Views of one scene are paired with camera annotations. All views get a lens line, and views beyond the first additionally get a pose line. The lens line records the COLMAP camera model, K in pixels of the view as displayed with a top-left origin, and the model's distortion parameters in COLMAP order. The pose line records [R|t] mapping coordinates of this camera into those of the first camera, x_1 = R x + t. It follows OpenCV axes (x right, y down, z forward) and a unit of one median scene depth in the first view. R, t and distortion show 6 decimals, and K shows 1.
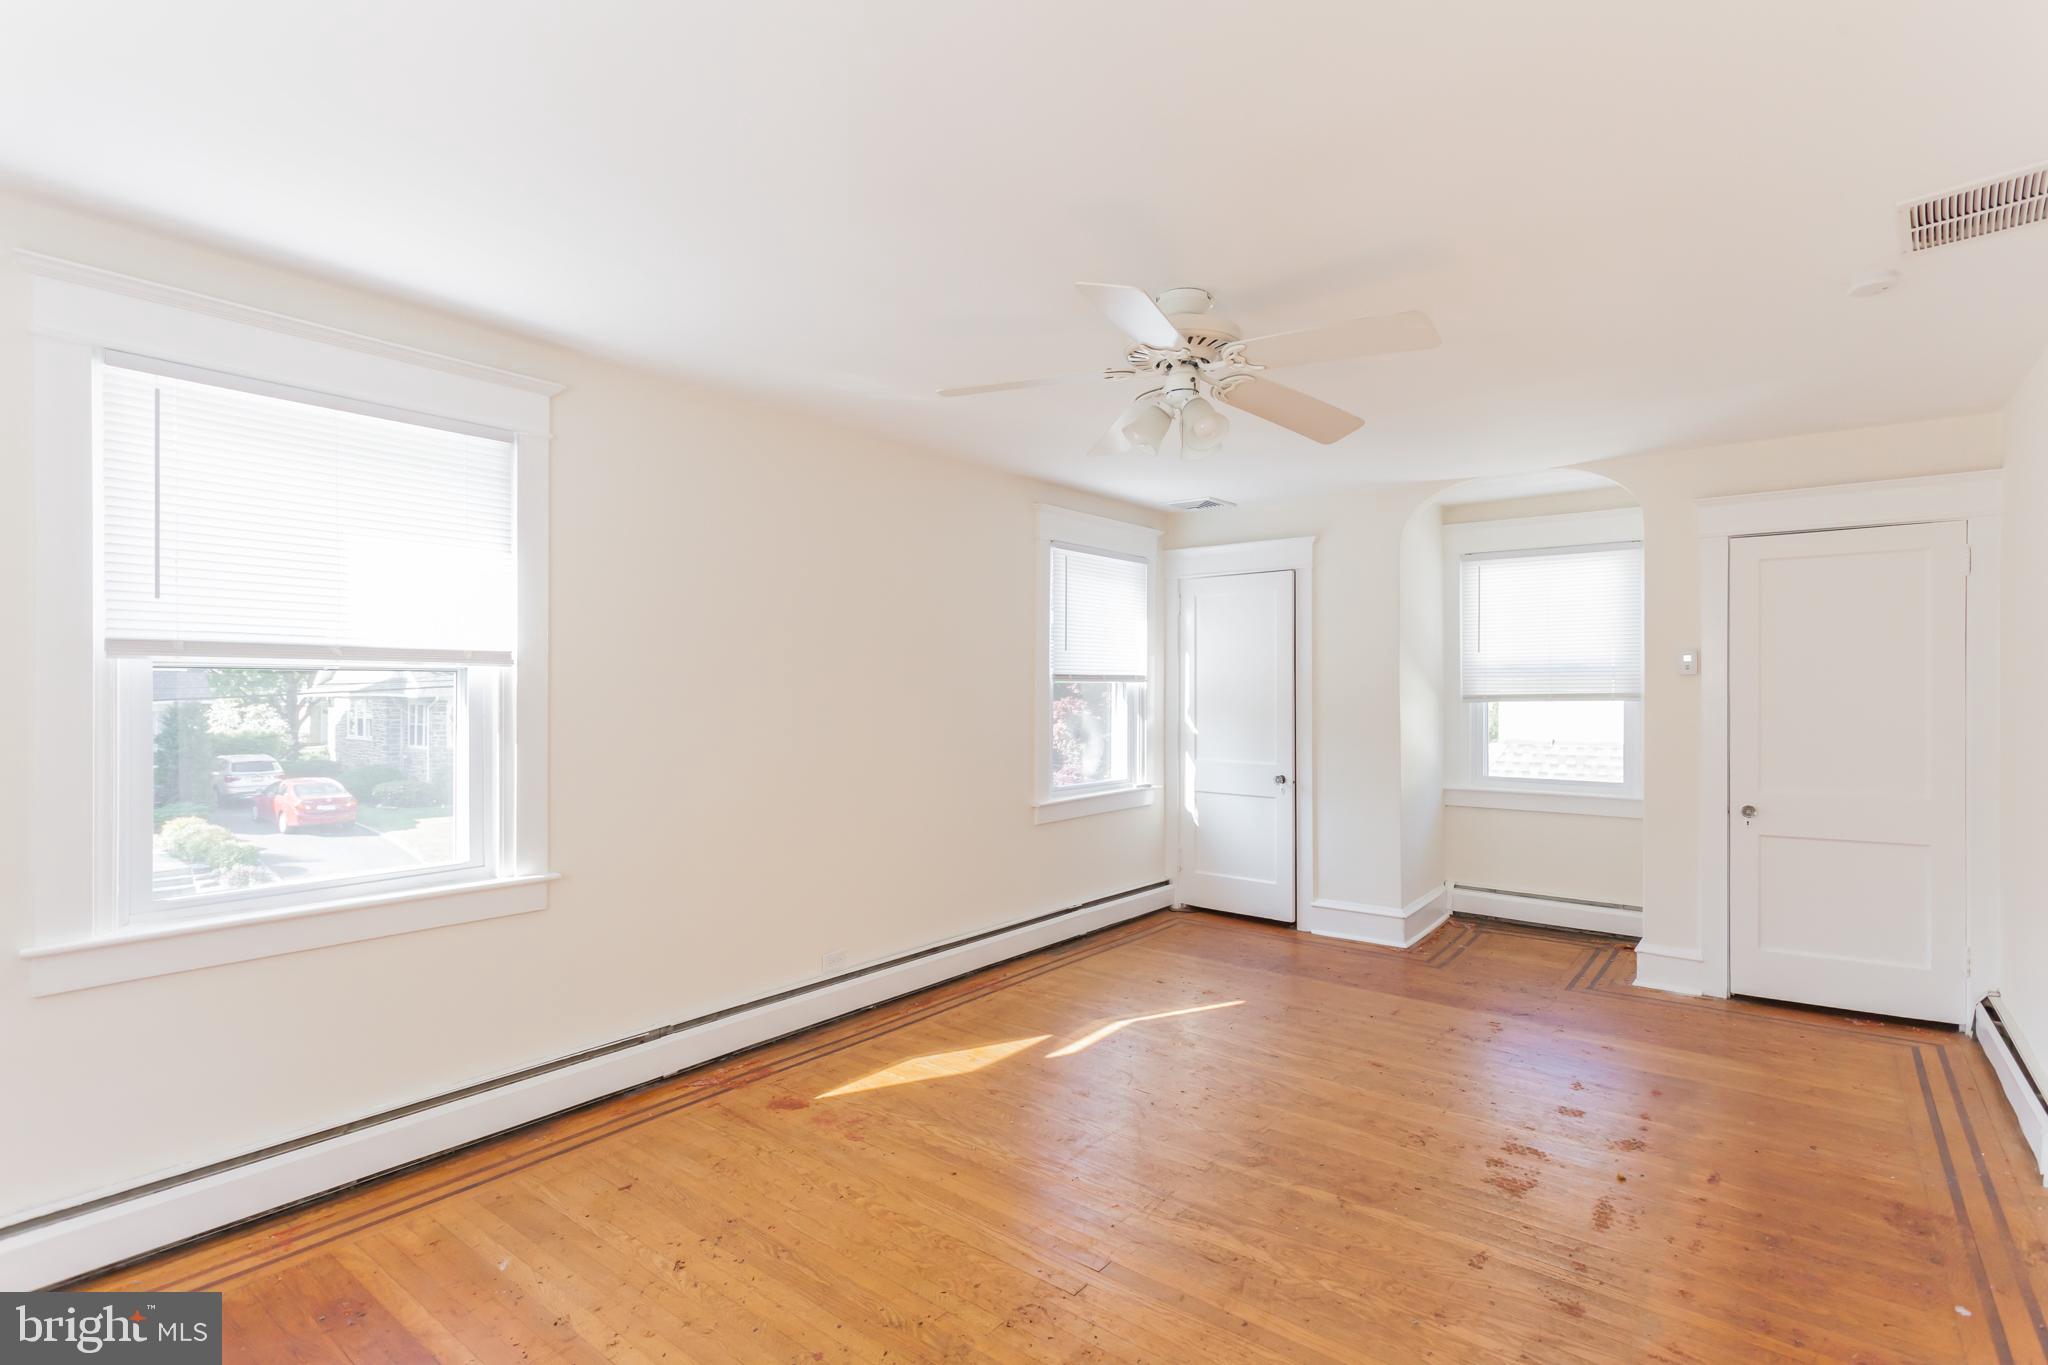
lens RADIAL K [[993.8, 0, 1033.6], [0, 993.8, 690.2], [0, 0, 1]] dist [-0.010918, 0.002032]
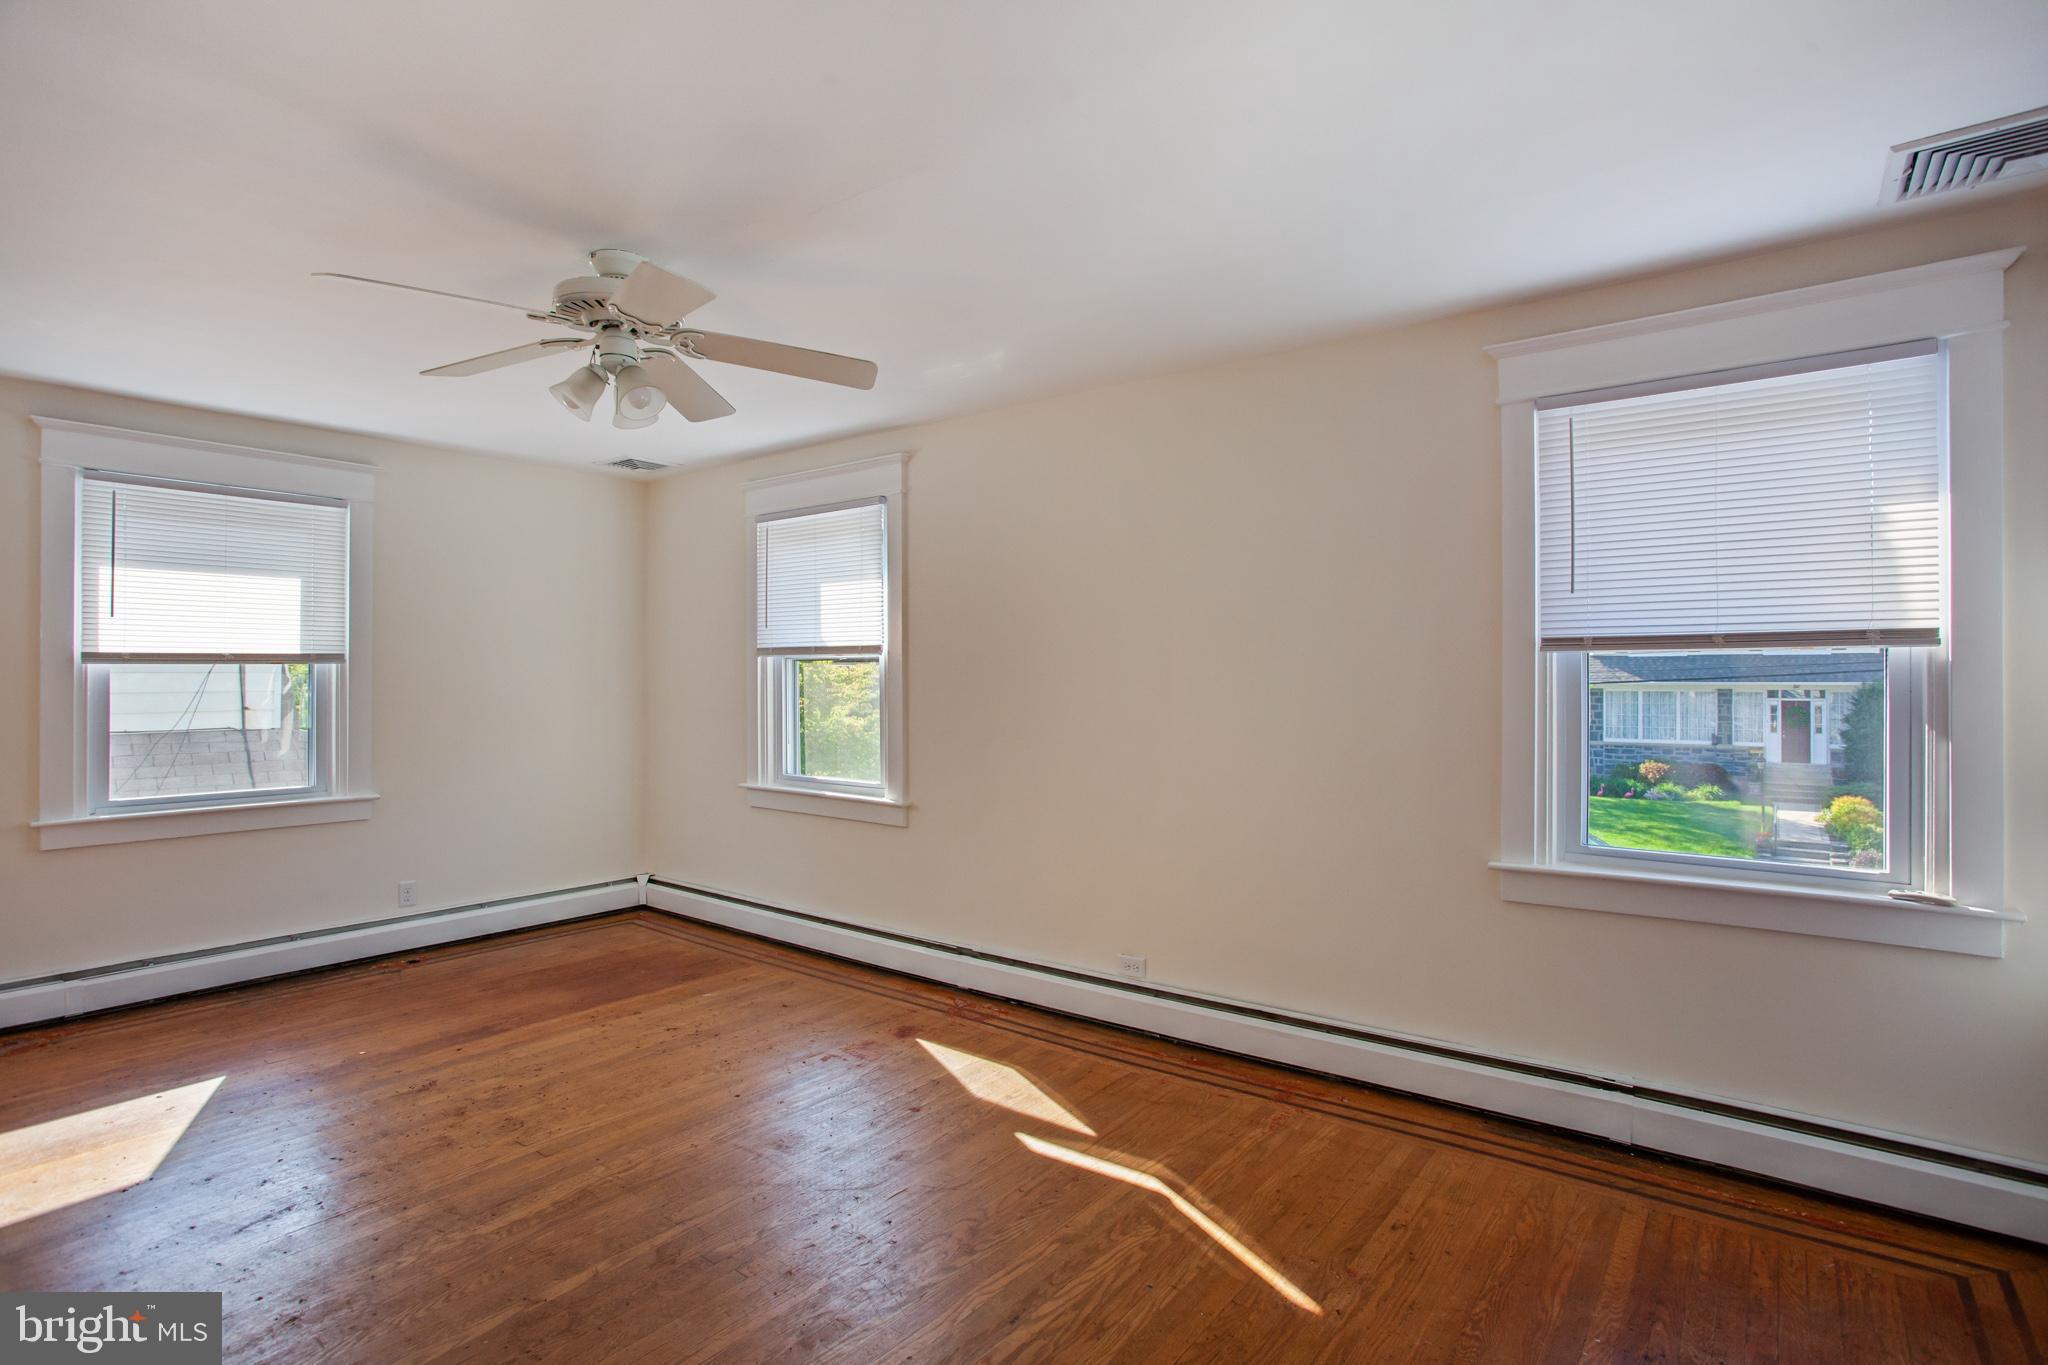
lens RADIAL K [[993.8, 0, 1011.8], [0, 993.8, 687.2], [0, 0, 1]] dist [-0.010918, 0.002032]
pose [[-0.010088, 0.000495, -0.999949, 0.822684], [0.001361, 0.999999, 0.000481, 0.019330], [0.999948, -0.001356, -0.010089, 1.042620]]
